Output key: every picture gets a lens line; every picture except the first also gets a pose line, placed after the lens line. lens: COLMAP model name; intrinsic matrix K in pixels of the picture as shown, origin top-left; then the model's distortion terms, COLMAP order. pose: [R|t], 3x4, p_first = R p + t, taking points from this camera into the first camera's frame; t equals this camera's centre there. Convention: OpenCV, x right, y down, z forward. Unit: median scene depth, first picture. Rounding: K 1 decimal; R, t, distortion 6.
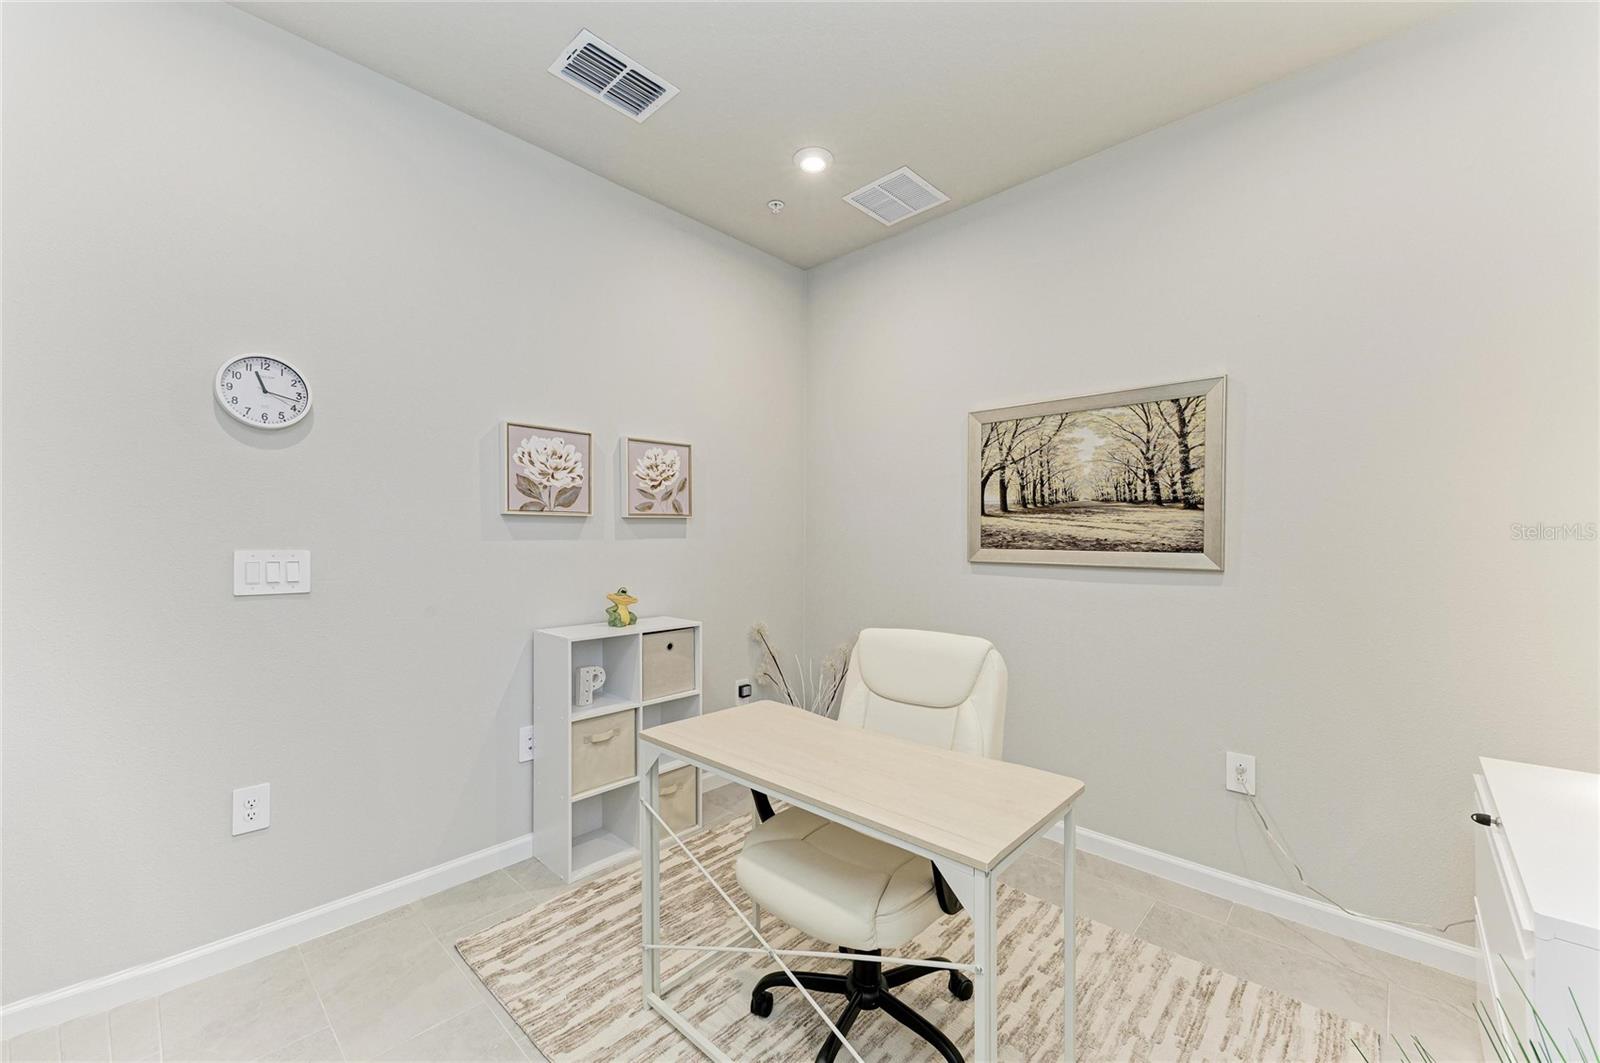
lens RADIAL K [[622.2, 0, 807.0], [0, 622.2, 543.6], [0, 0, 1]] dist [0.010365, -0.000238]
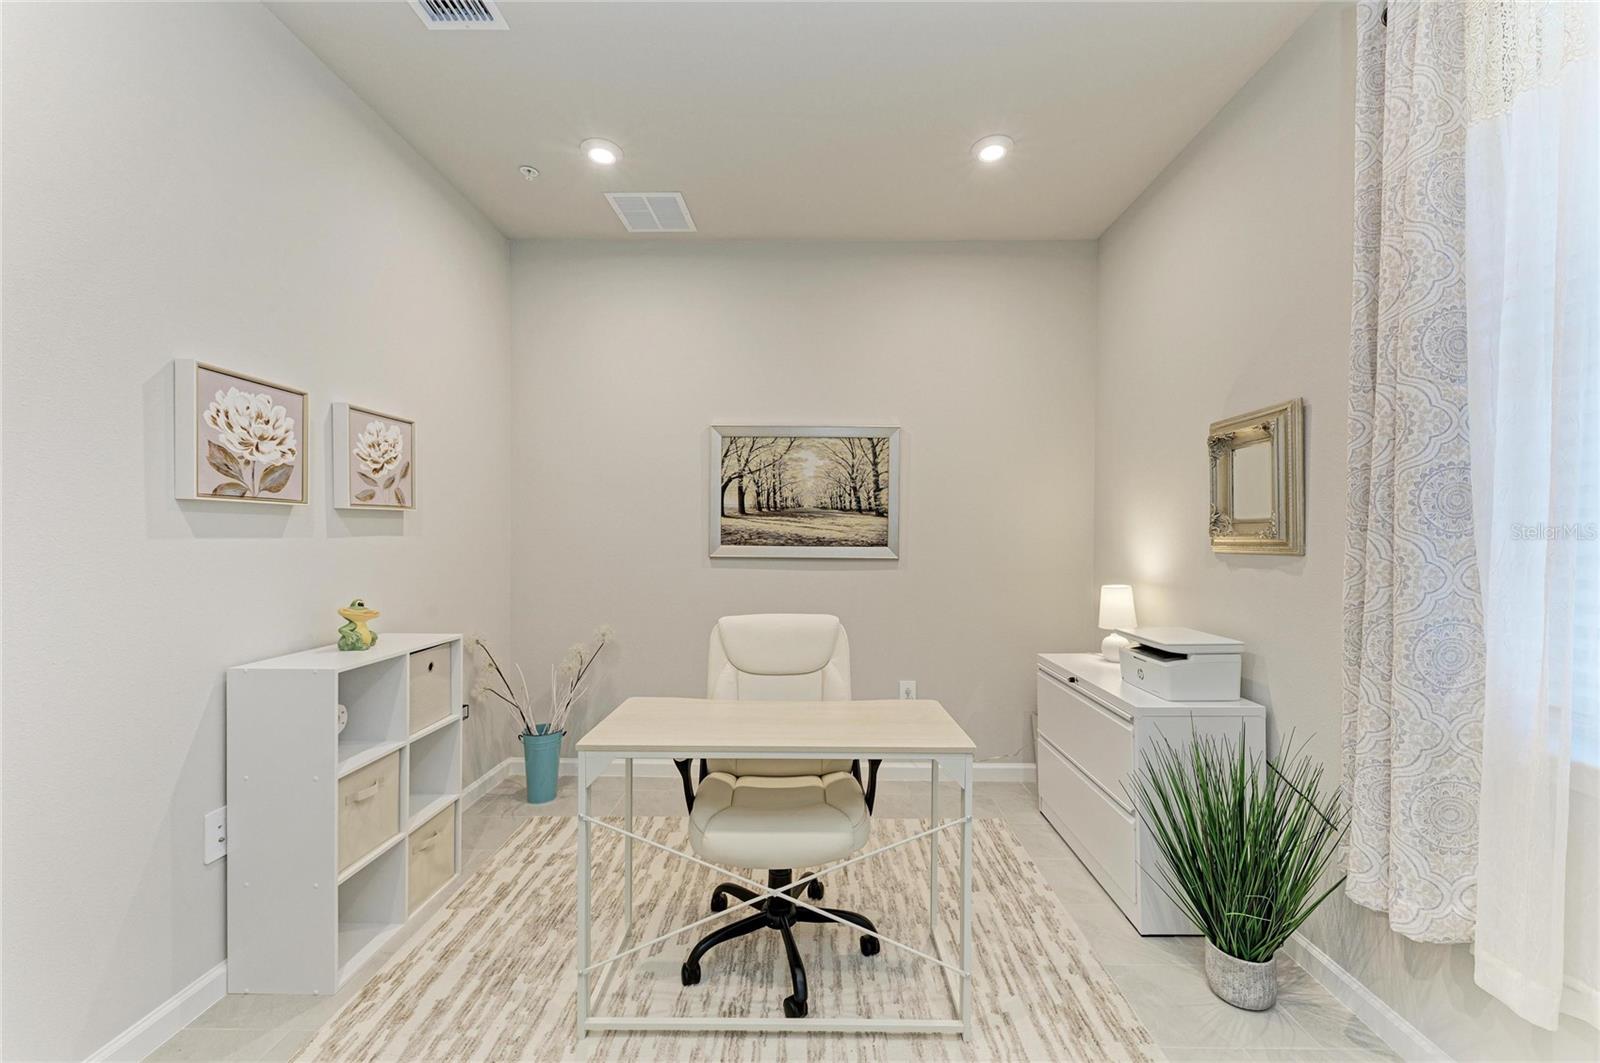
lens RADIAL K [[622.2, 0, 807.0], [0, 622.2, 543.6], [0, 0, 1]] dist [0.010365, -0.000238]
pose [[0.742426, -0.005995, 0.669902, -0.421868], [0.003523, 0.999981, 0.005044, -0.000759], [-0.669919, -0.001385, 0.742433, 0.051602]]
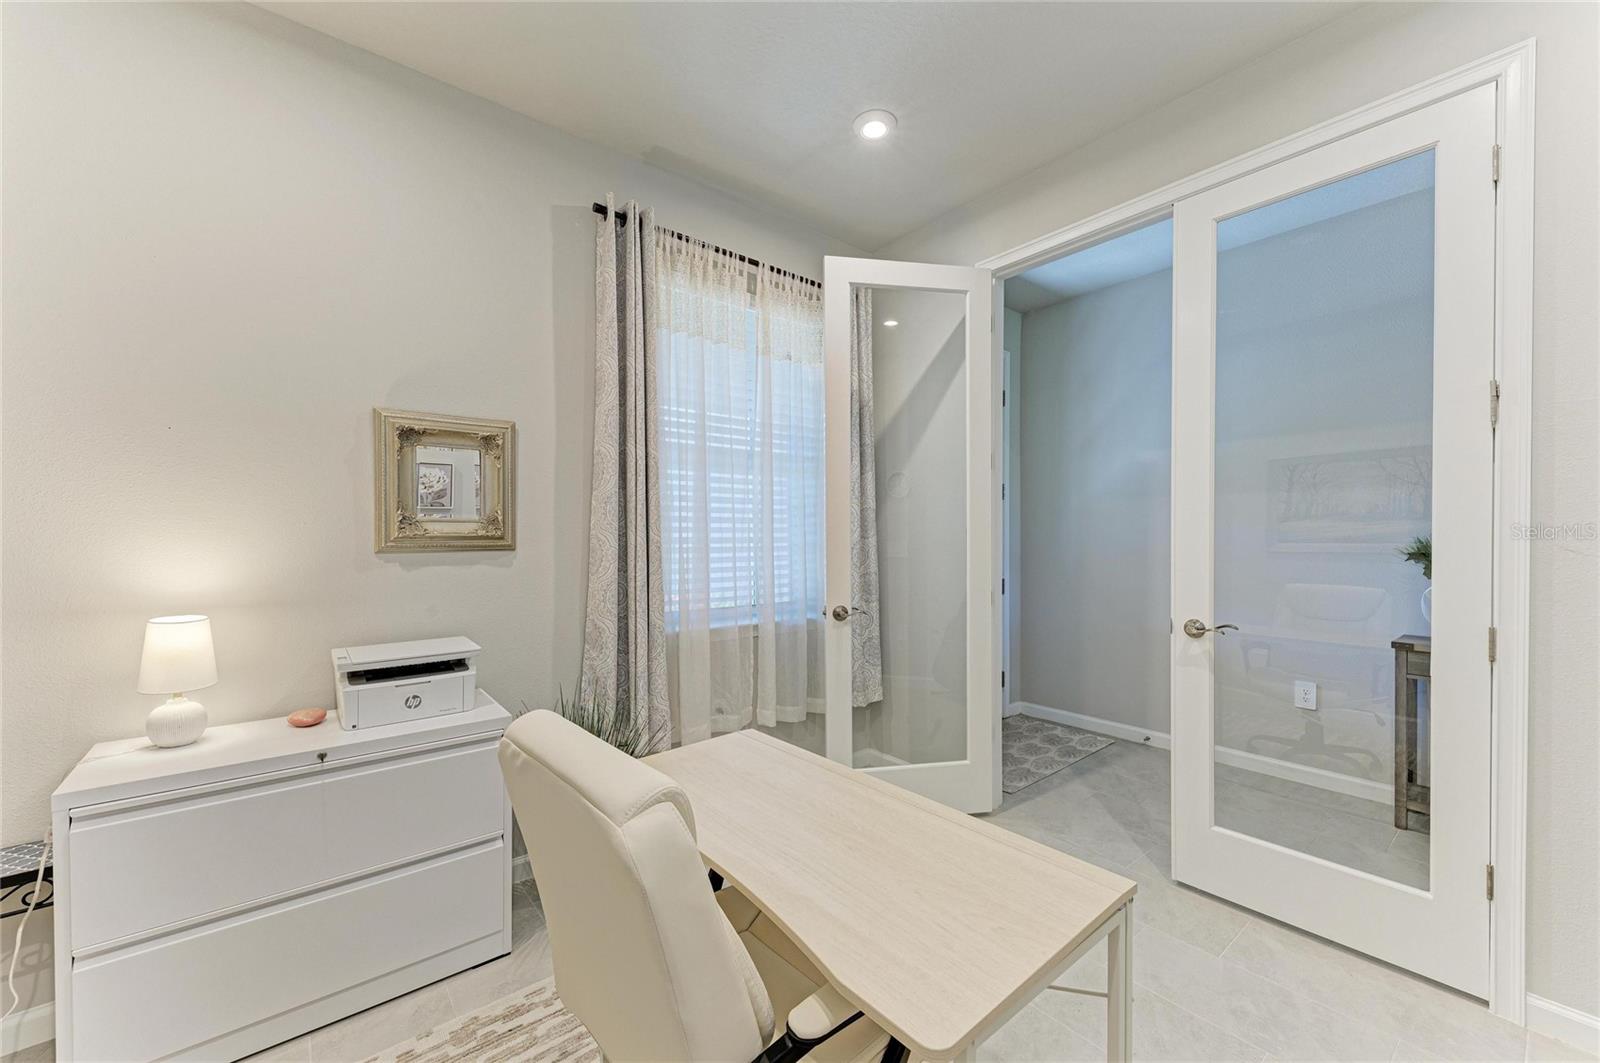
lens RADIAL K [[622.2, 0, 807.0], [0, 622.2, 543.6], [0, 0, 1]] dist [0.010365, -0.000238]
pose [[-0.990858, 0.000295, 0.134911, -0.035839], [0.002977, 0.999802, 0.019677, -0.007924], [-0.134879, 0.019899, -0.990662, 1.051674]]
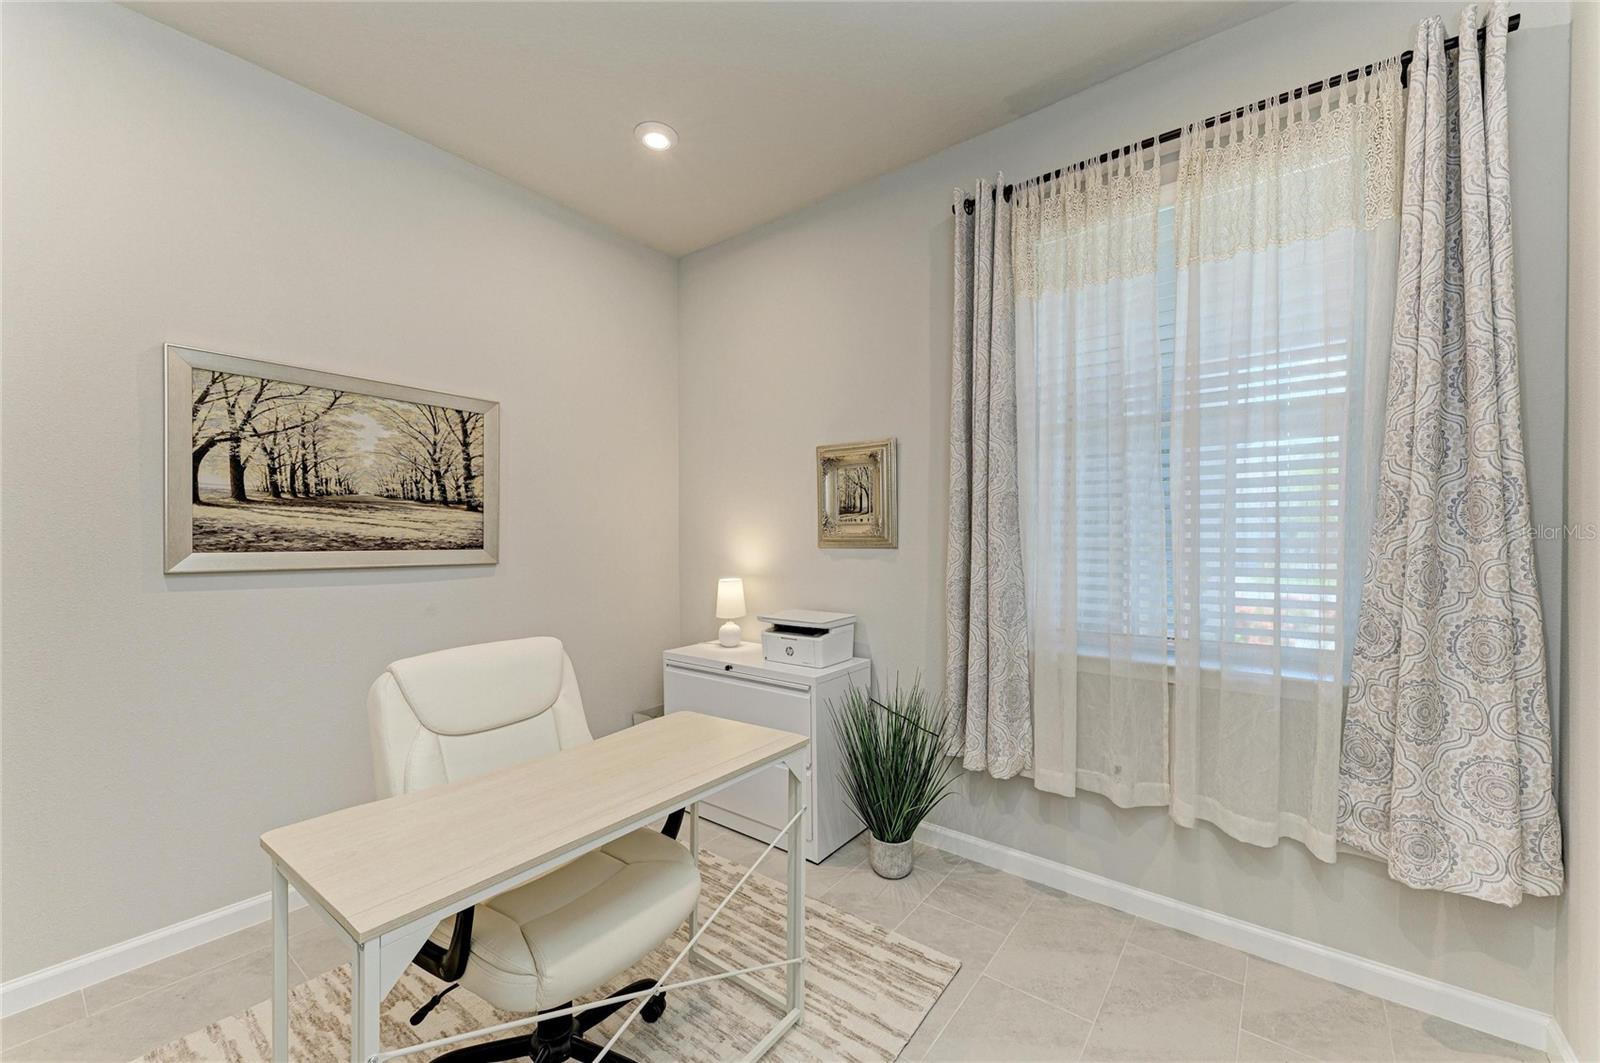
lens RADIAL K [[622.2, 0, 807.0], [0, 622.2, 543.6], [0, 0, 1]] dist [0.010365, -0.000238]
pose [[-0.095825, -0.014423, 0.995294, -0.525471], [0.008951, 0.999842, 0.015351, -0.007118], [-0.995358, 0.010380, -0.095680, 0.460445]]
